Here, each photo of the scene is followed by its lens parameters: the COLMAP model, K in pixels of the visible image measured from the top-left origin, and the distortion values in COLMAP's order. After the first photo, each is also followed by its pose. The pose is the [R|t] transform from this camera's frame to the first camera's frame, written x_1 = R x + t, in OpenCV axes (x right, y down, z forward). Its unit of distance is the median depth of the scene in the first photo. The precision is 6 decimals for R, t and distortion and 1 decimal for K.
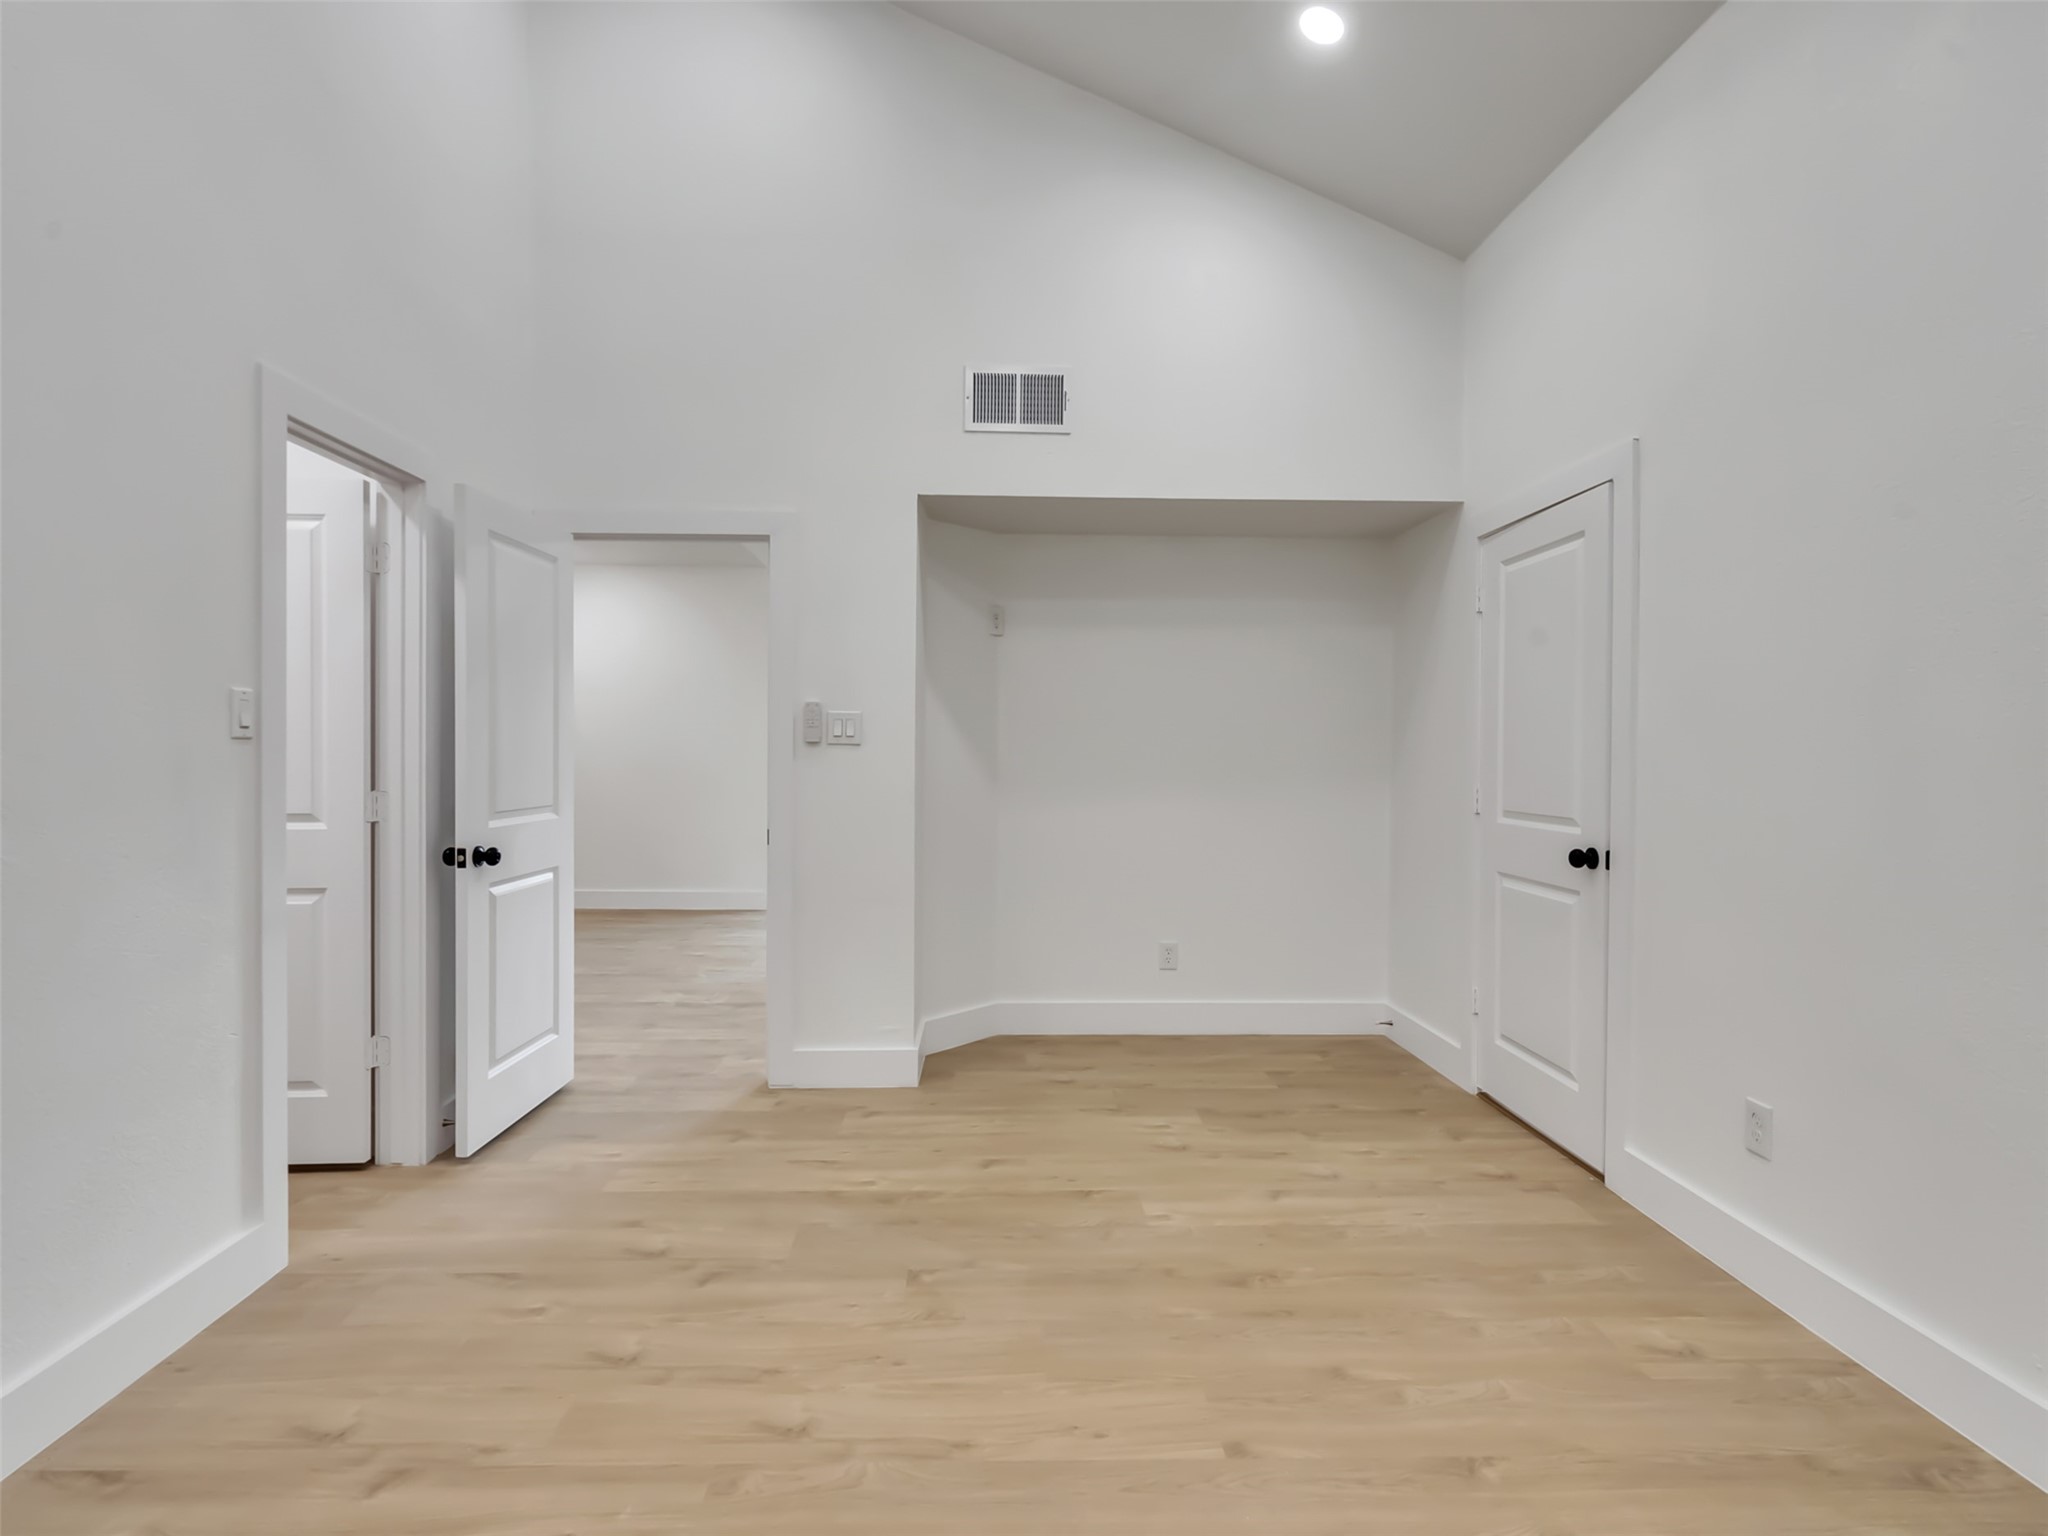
lens RADIAL K [[1055.7, 0, 1022.4], [0, 1055.7, 766.0], [0, 0, 1]] dist [-0.005048, 0.003712]
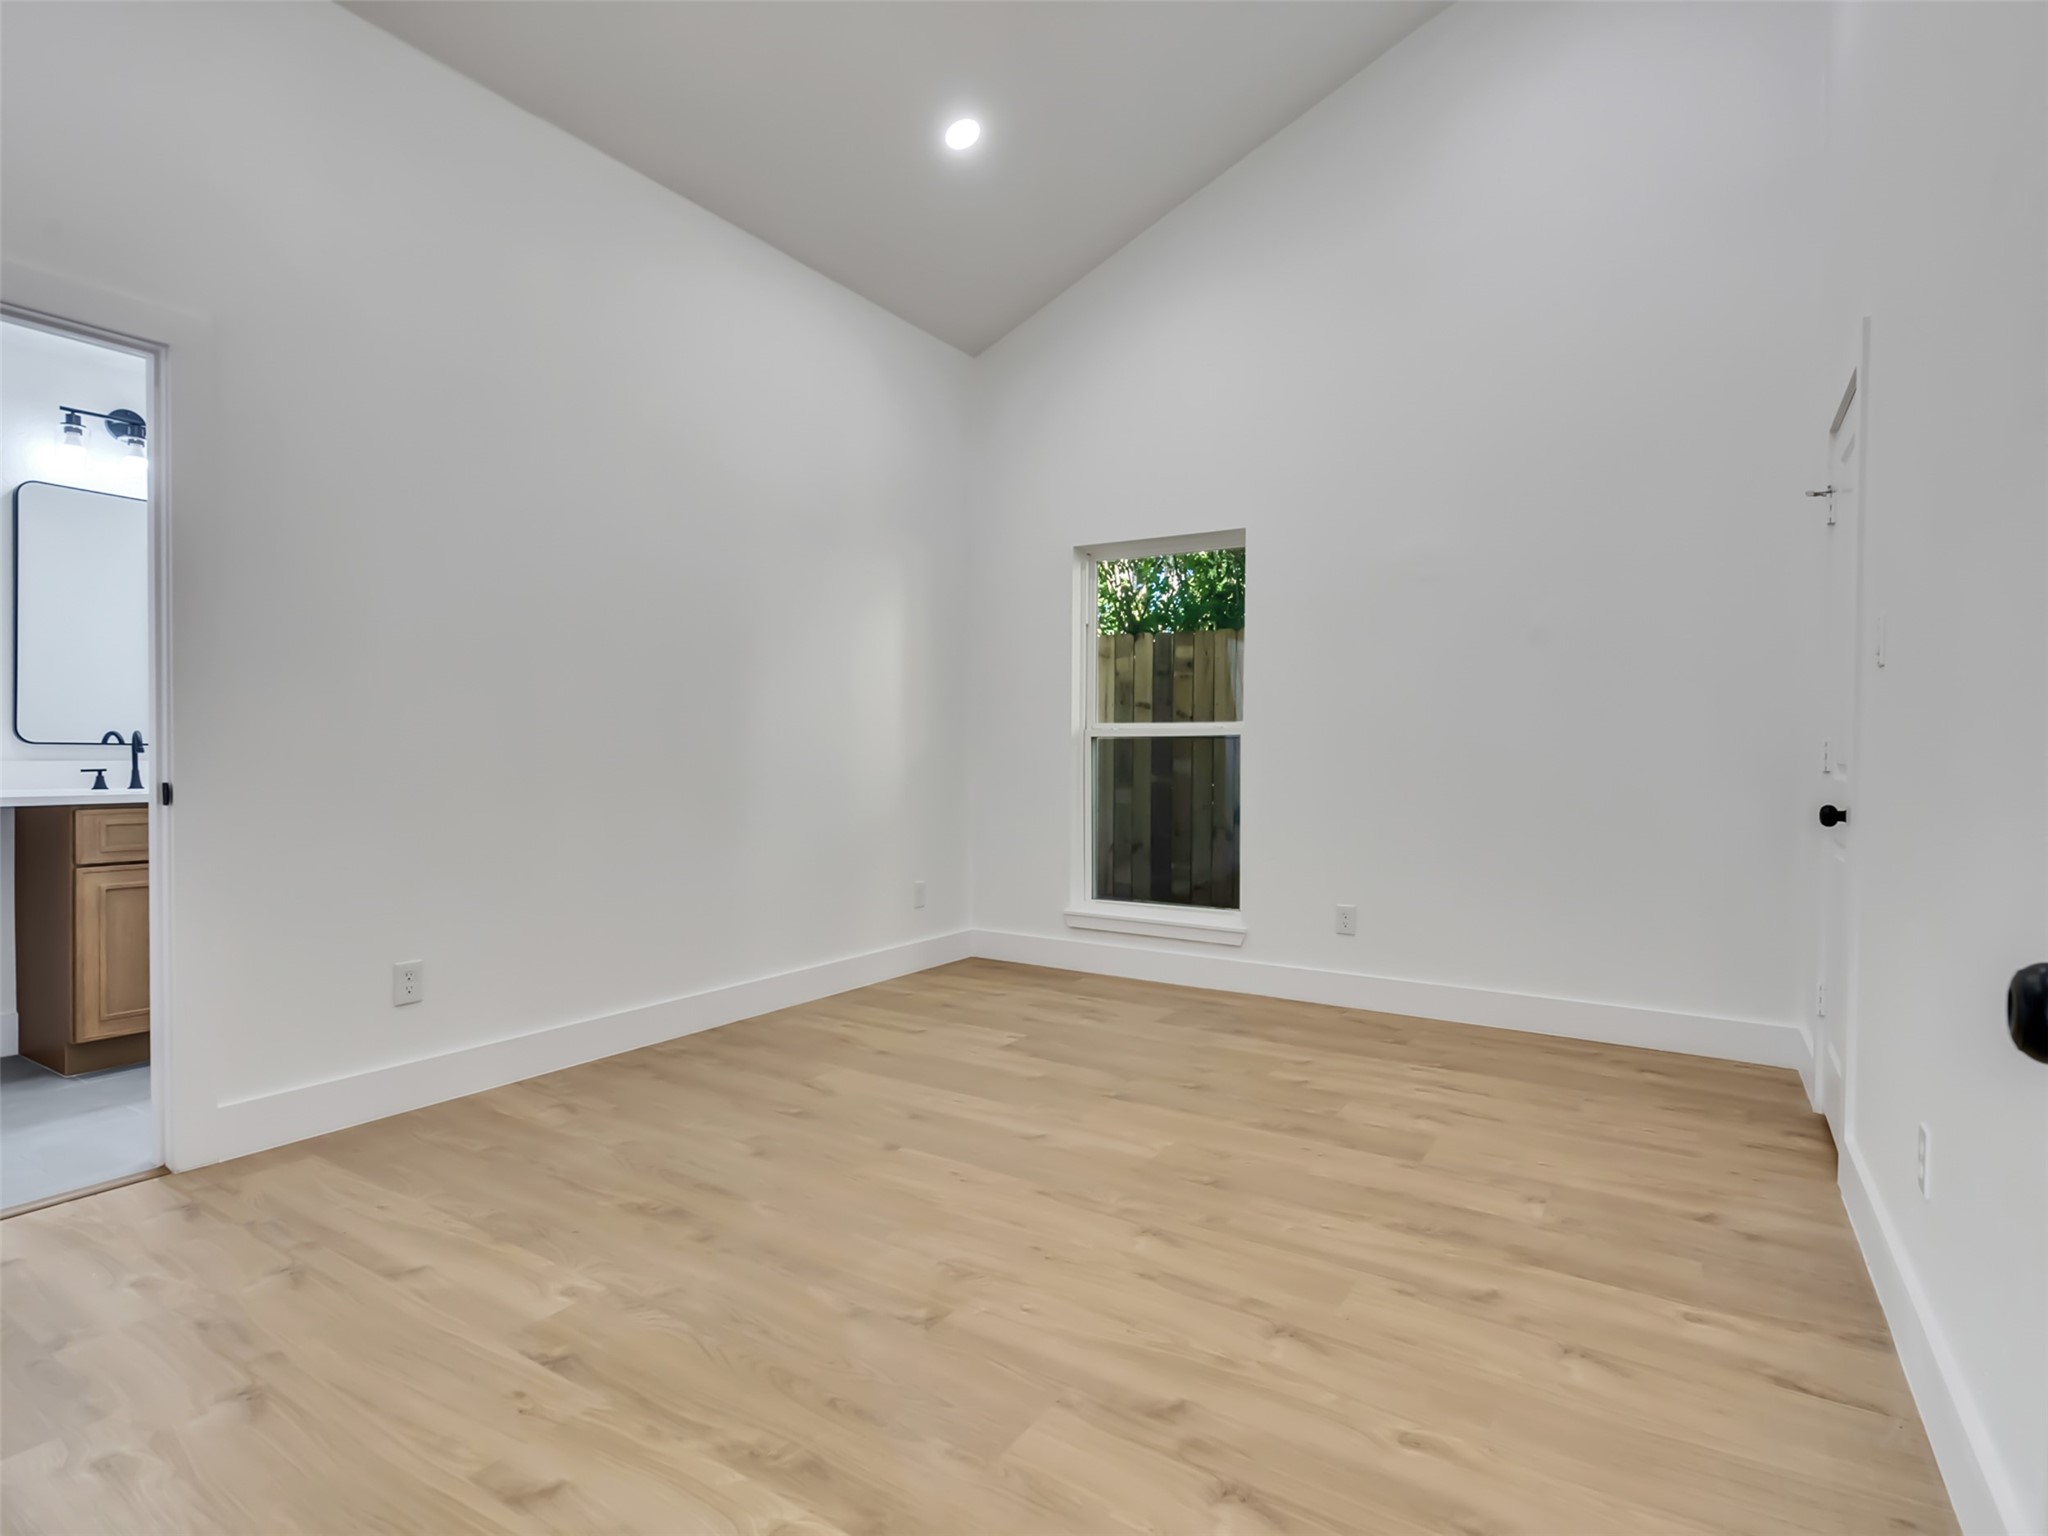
lens RADIAL K [[1055.7, 0, 1026.1], [0, 1055.7, 762.1], [0, 0, 1]] dist [-0.005048, 0.003712]
pose [[-0.824741, -0.017696, 0.565233, -0.643736], [-0.005985, 0.999727, 0.022566, 0.056310], [-0.565478, 0.015229, -0.824622, 1.728053]]
